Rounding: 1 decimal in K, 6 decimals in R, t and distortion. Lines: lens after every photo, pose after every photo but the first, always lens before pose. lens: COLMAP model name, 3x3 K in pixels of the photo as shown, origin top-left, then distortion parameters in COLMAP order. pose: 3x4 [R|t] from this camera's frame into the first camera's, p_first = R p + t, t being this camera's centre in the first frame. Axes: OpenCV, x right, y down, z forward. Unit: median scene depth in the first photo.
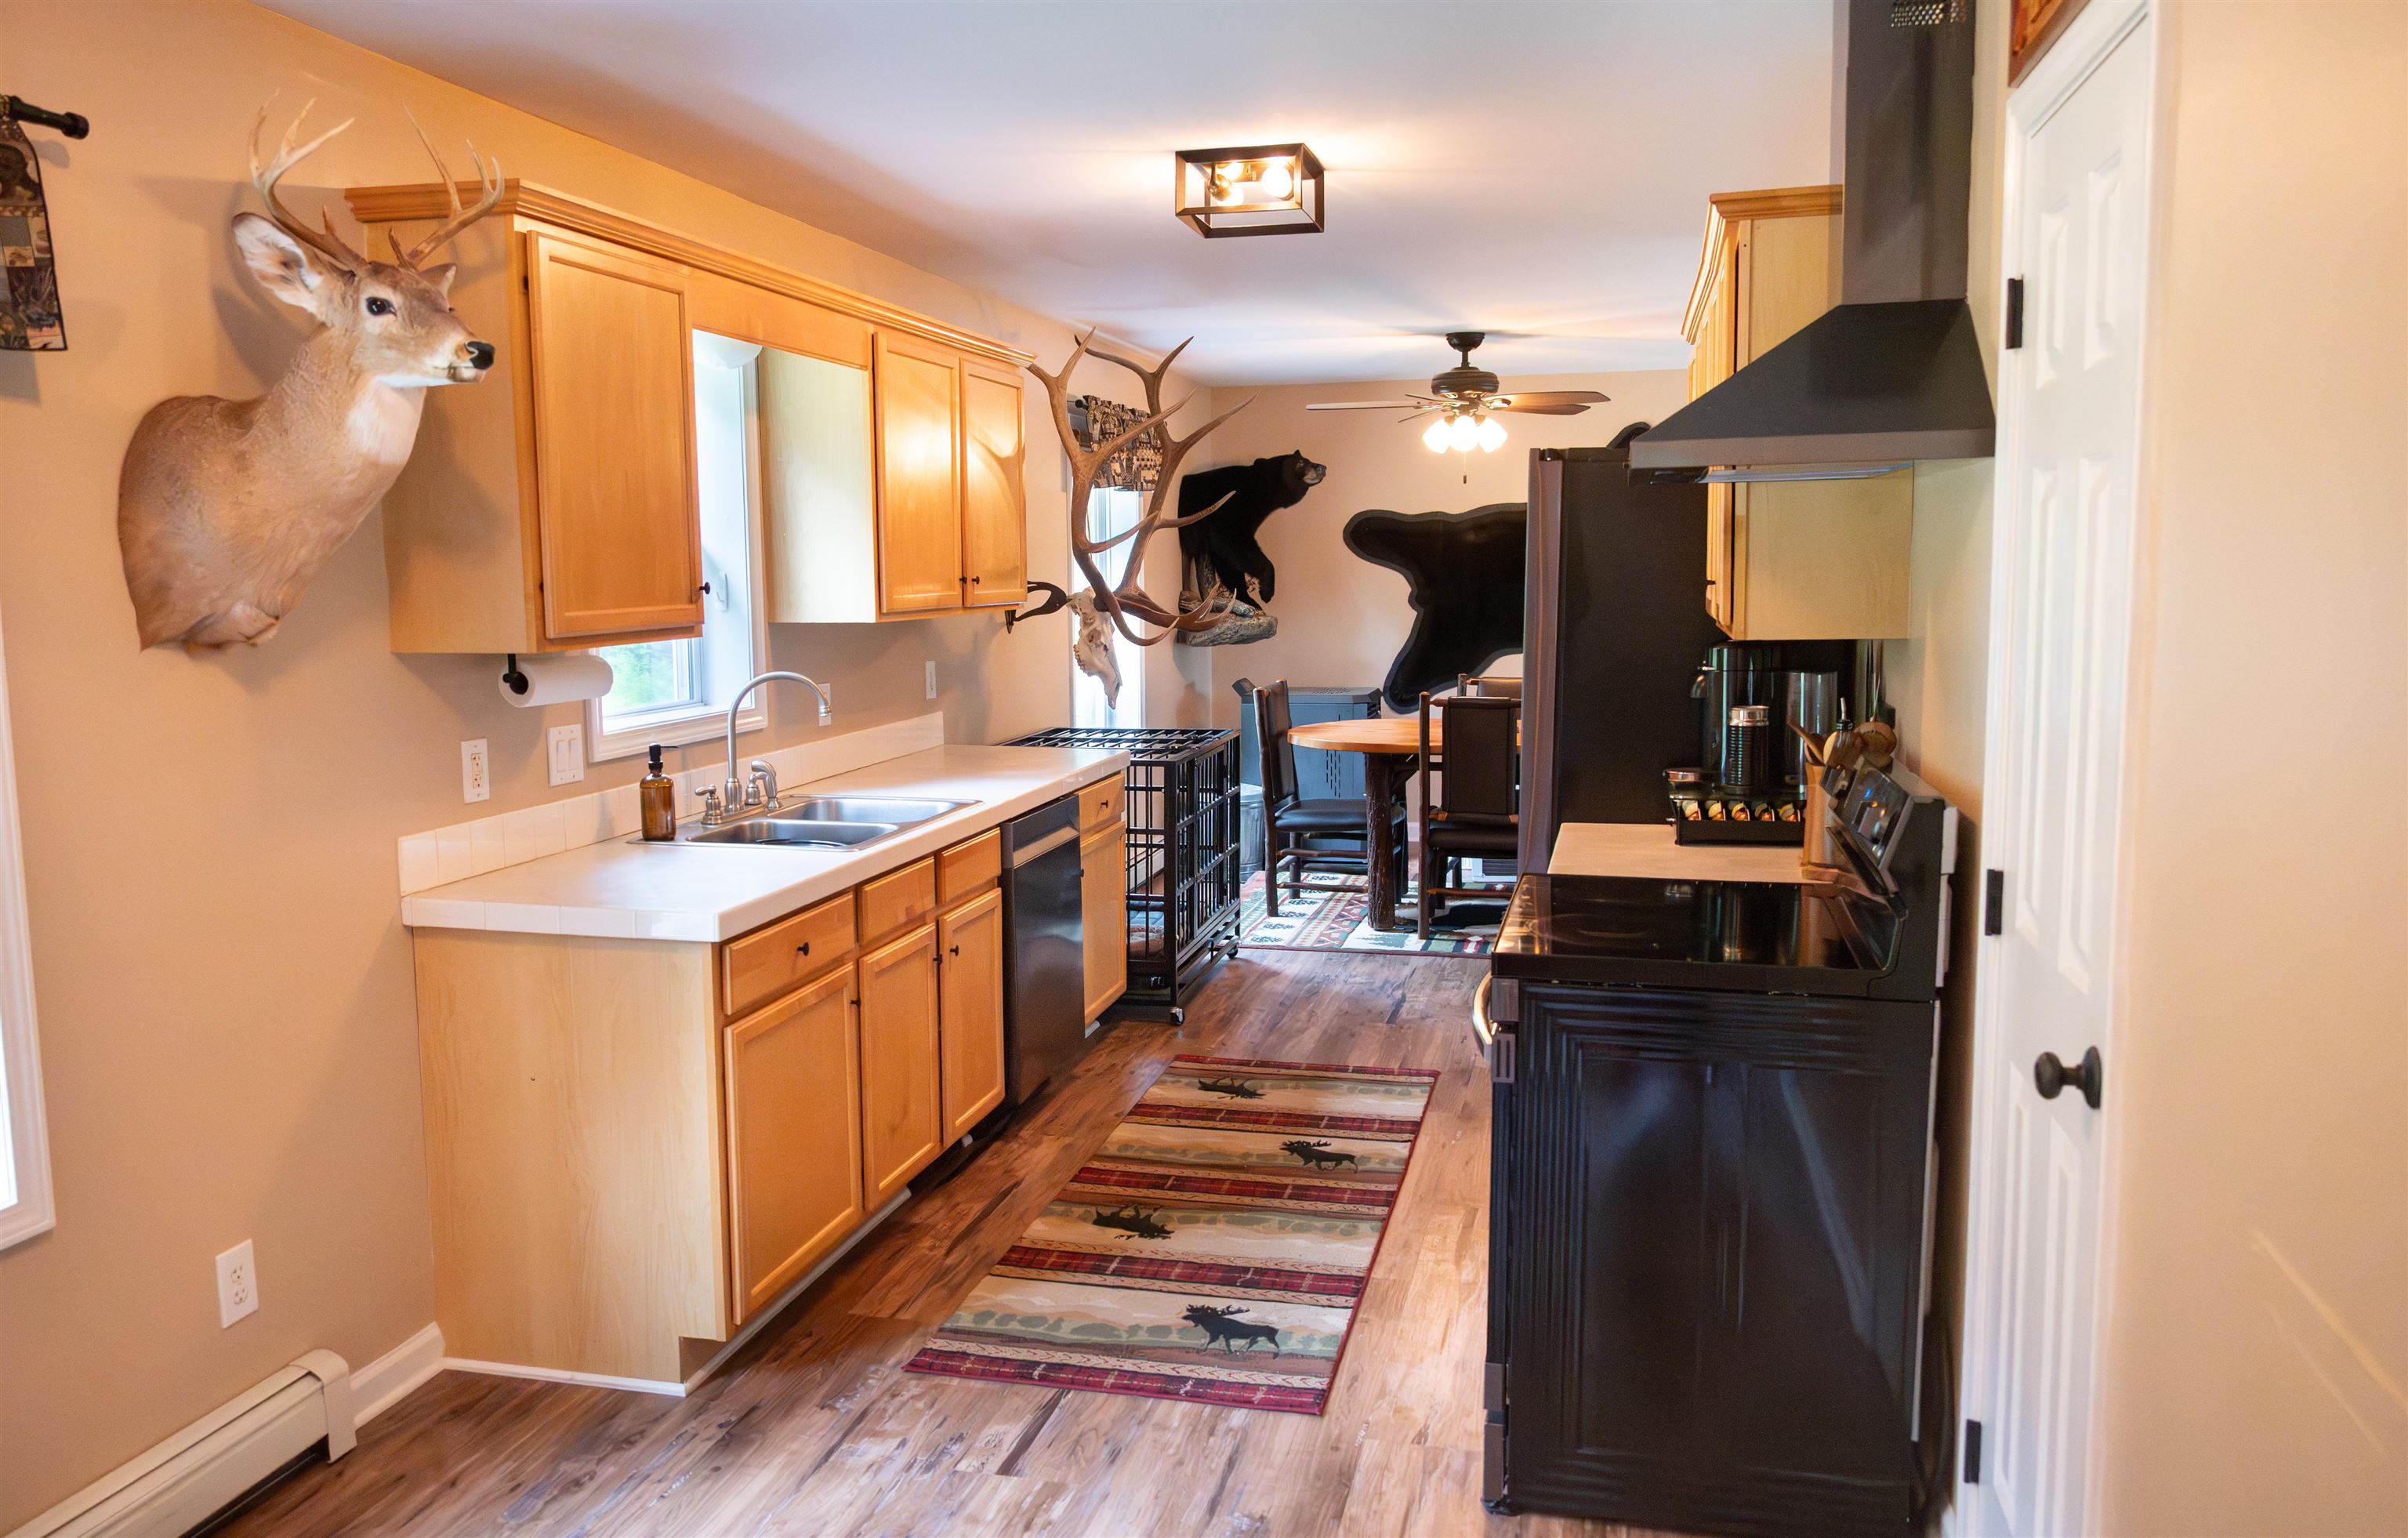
lens RADIAL K [[1828.3, 0, 1153.9], [0, 1828.3, 772.0], [0, 0, 1]] dist [0.004309, 0.000268]
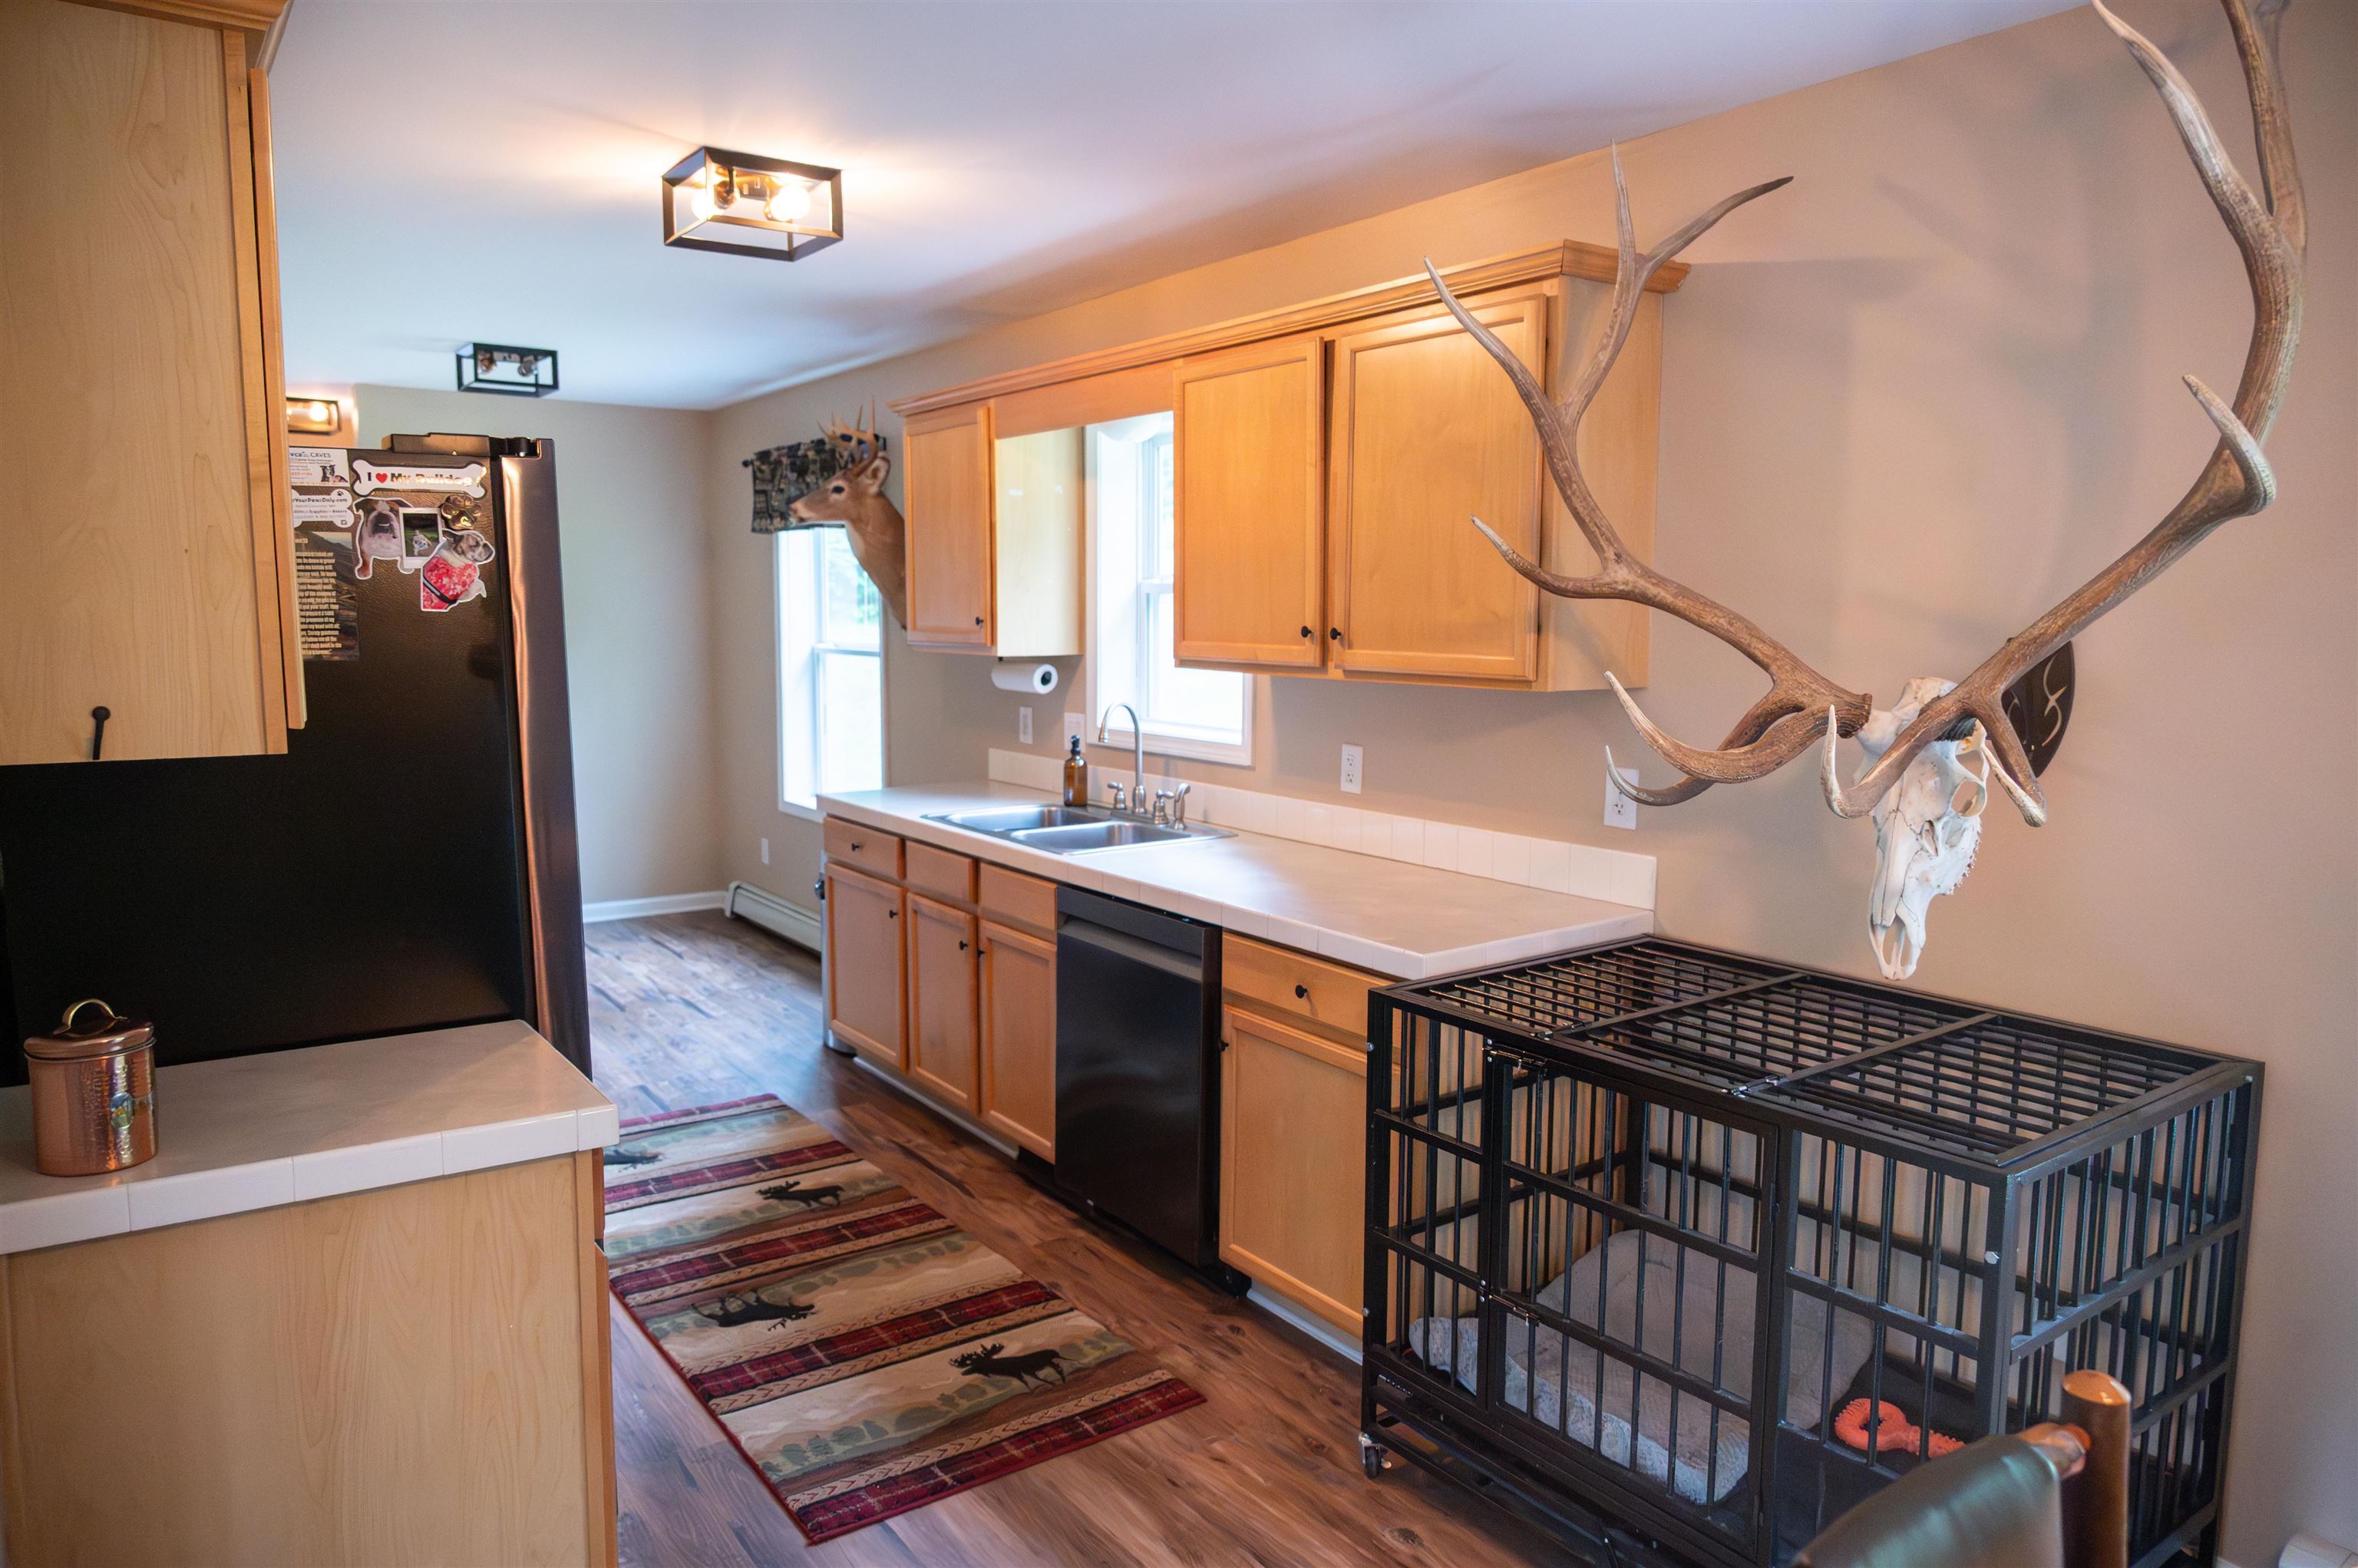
lens RADIAL K [[1563.3, 0, 1179.0], [0, 1563.3, 784.0], [0, 0, 1]] dist [0.008224, 0.000952]
pose [[-0.650429, 0.096069, -0.753467, 0.487872], [-0.085821, 0.976322, 0.198569, -0.189902], [0.754703, 0.193818, -0.626783, 1.557034]]
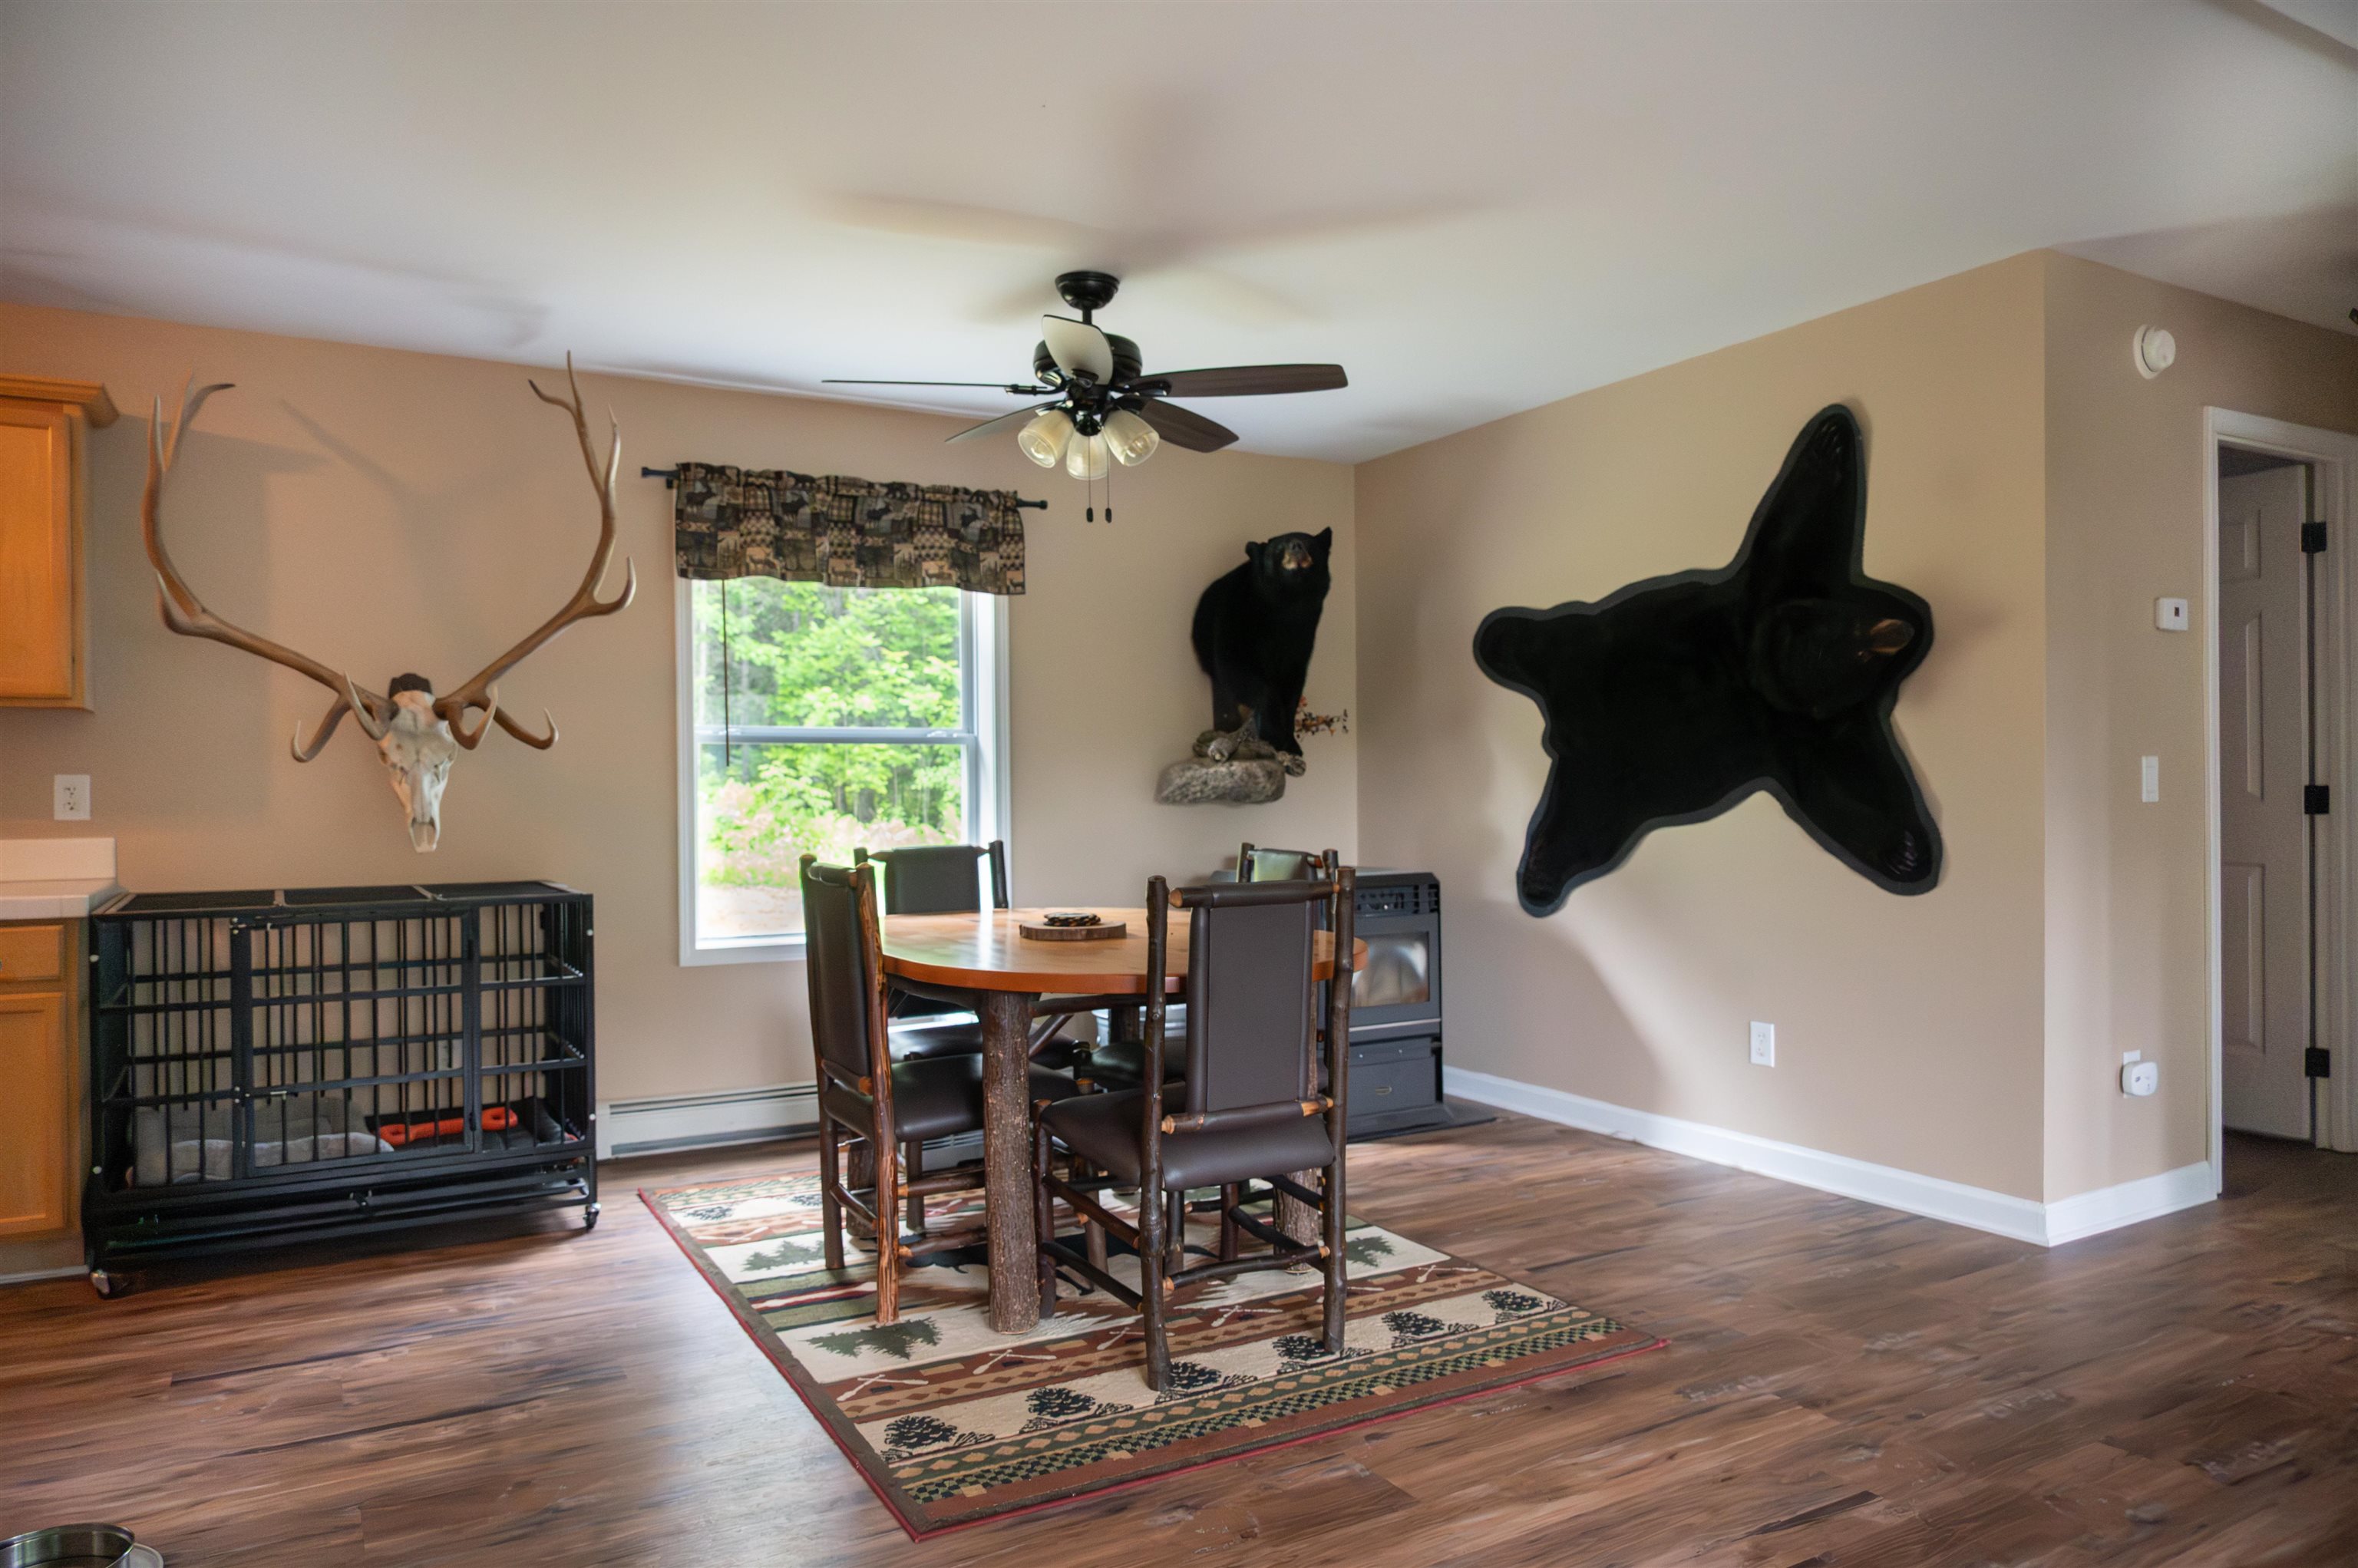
lens RADIAL K [[1563.3, 0, 1179.0], [0, 1563.3, 784.0], [0, 0, 1]] dist [0.008224, 0.000952]
pose [[0.689242, 0.006515, -0.724502, 0.939161], [-0.083644, 0.993989, -0.070634, -0.062111], [0.719687, 0.109284, 0.685644, 1.118181]]
